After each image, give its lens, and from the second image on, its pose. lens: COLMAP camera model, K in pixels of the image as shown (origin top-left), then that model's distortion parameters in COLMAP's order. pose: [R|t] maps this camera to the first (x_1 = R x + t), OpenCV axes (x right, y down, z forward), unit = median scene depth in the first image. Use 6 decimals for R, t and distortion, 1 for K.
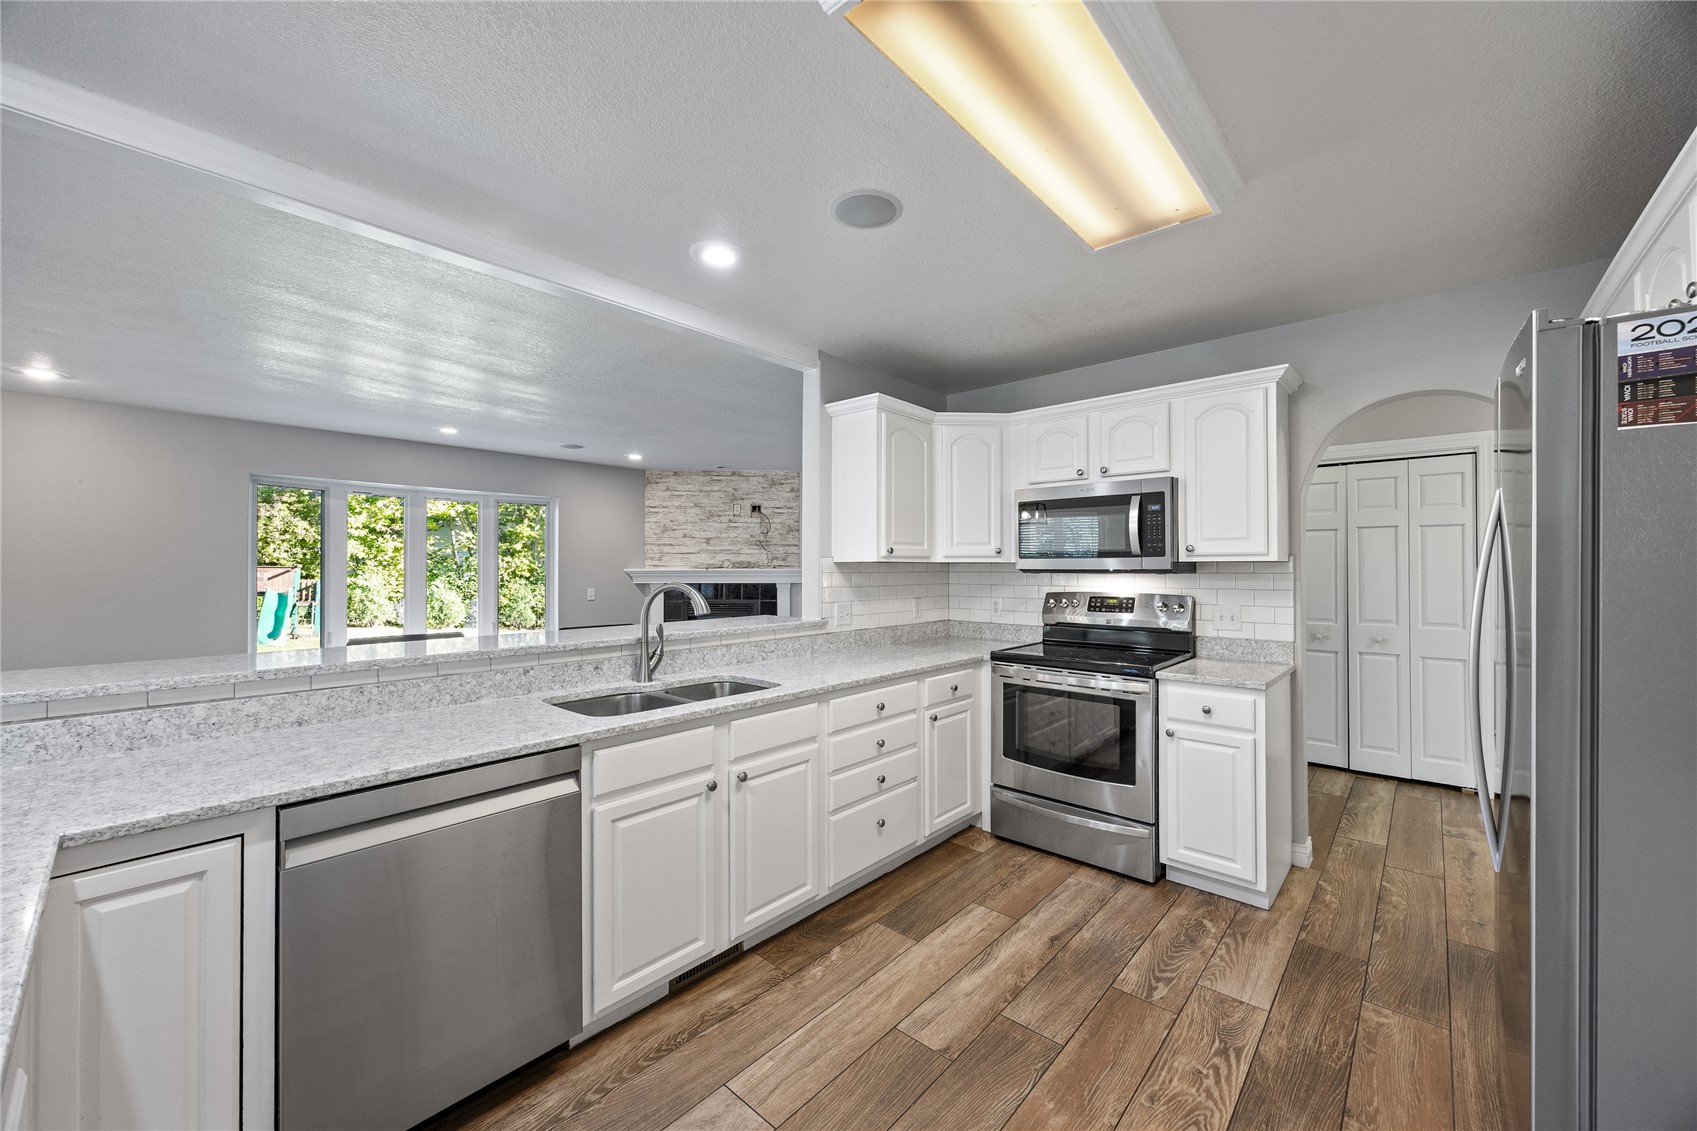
lens RADIAL K [[648.1, 0, 847.4], [0, 648.1, 560.4], [0, 0, 1]] dist [0.000374, 0.000084]
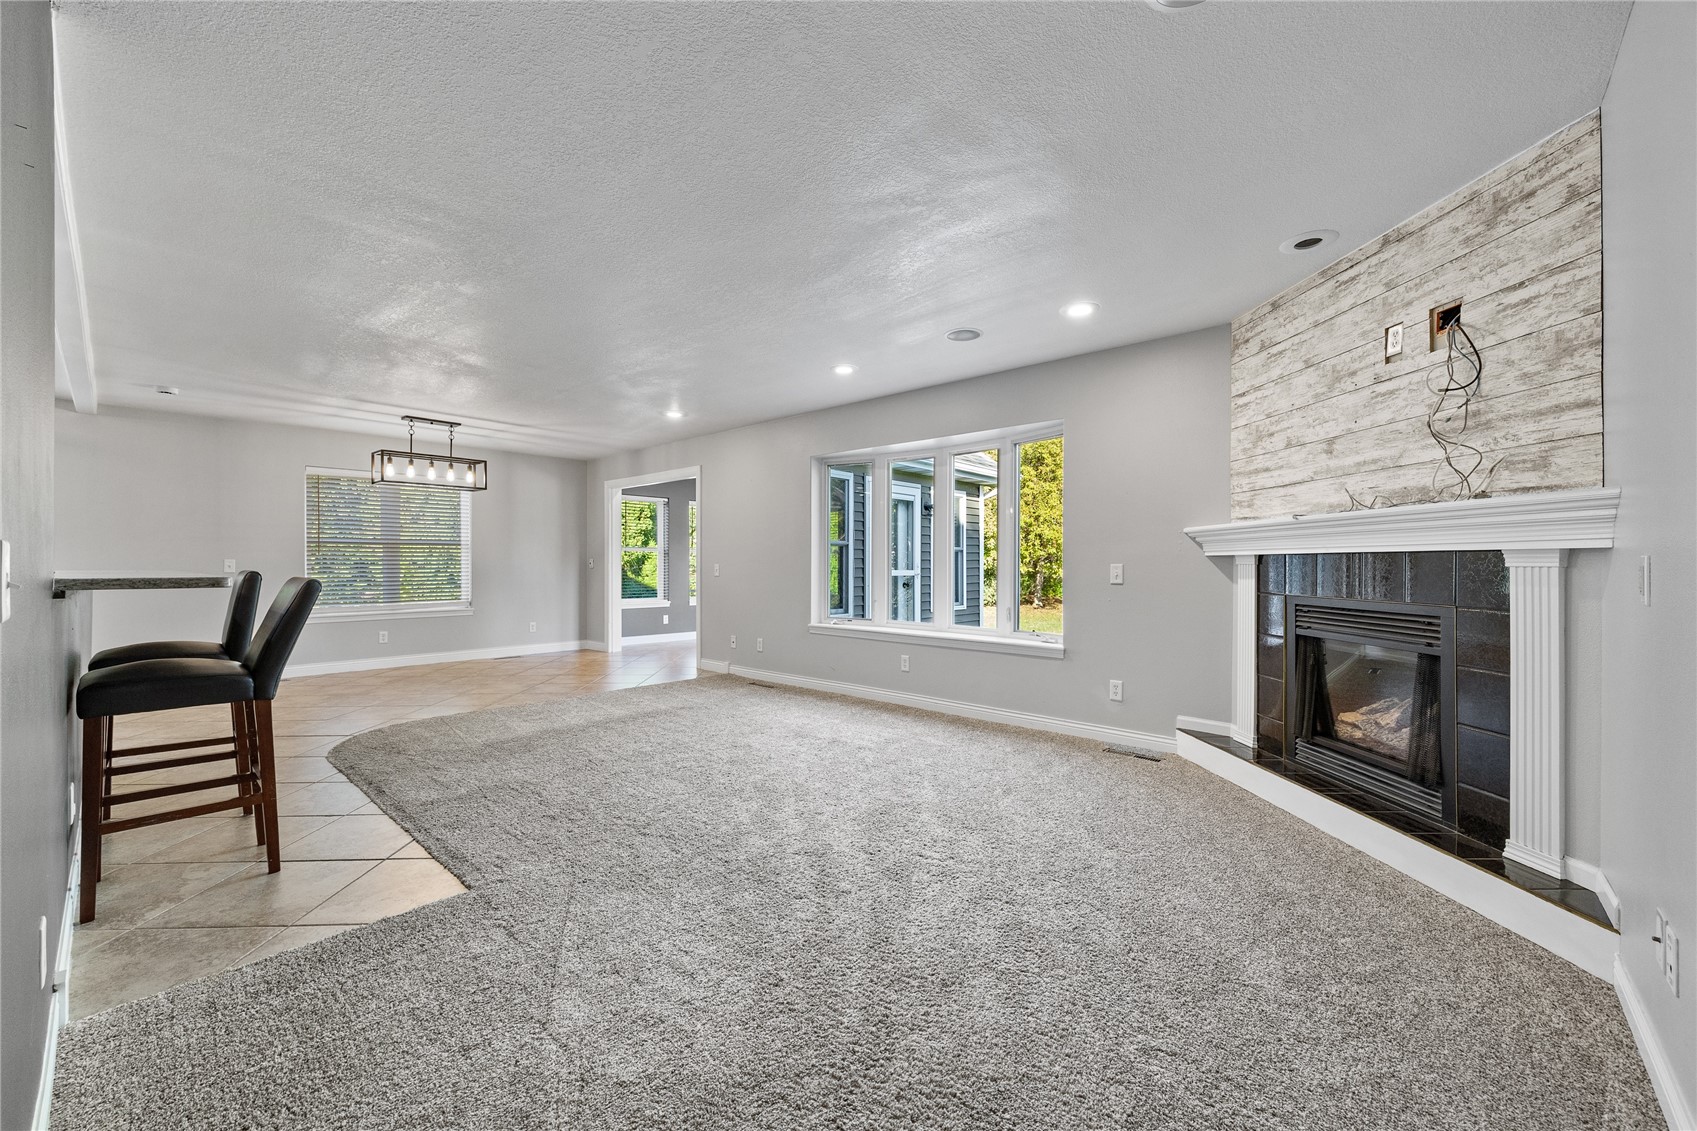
lens RADIAL K [[666.5, 0, 832.5], [0, 666.5, 567.0], [0, 0, 1]] dist [0.000426, 0.000148]
pose [[-0.014643, 0.004440, -0.999883, 0.428847], [0.007671, 0.999961, 0.004328, 0.087127], [0.999863, -0.007607, -0.014676, 1.568196]]
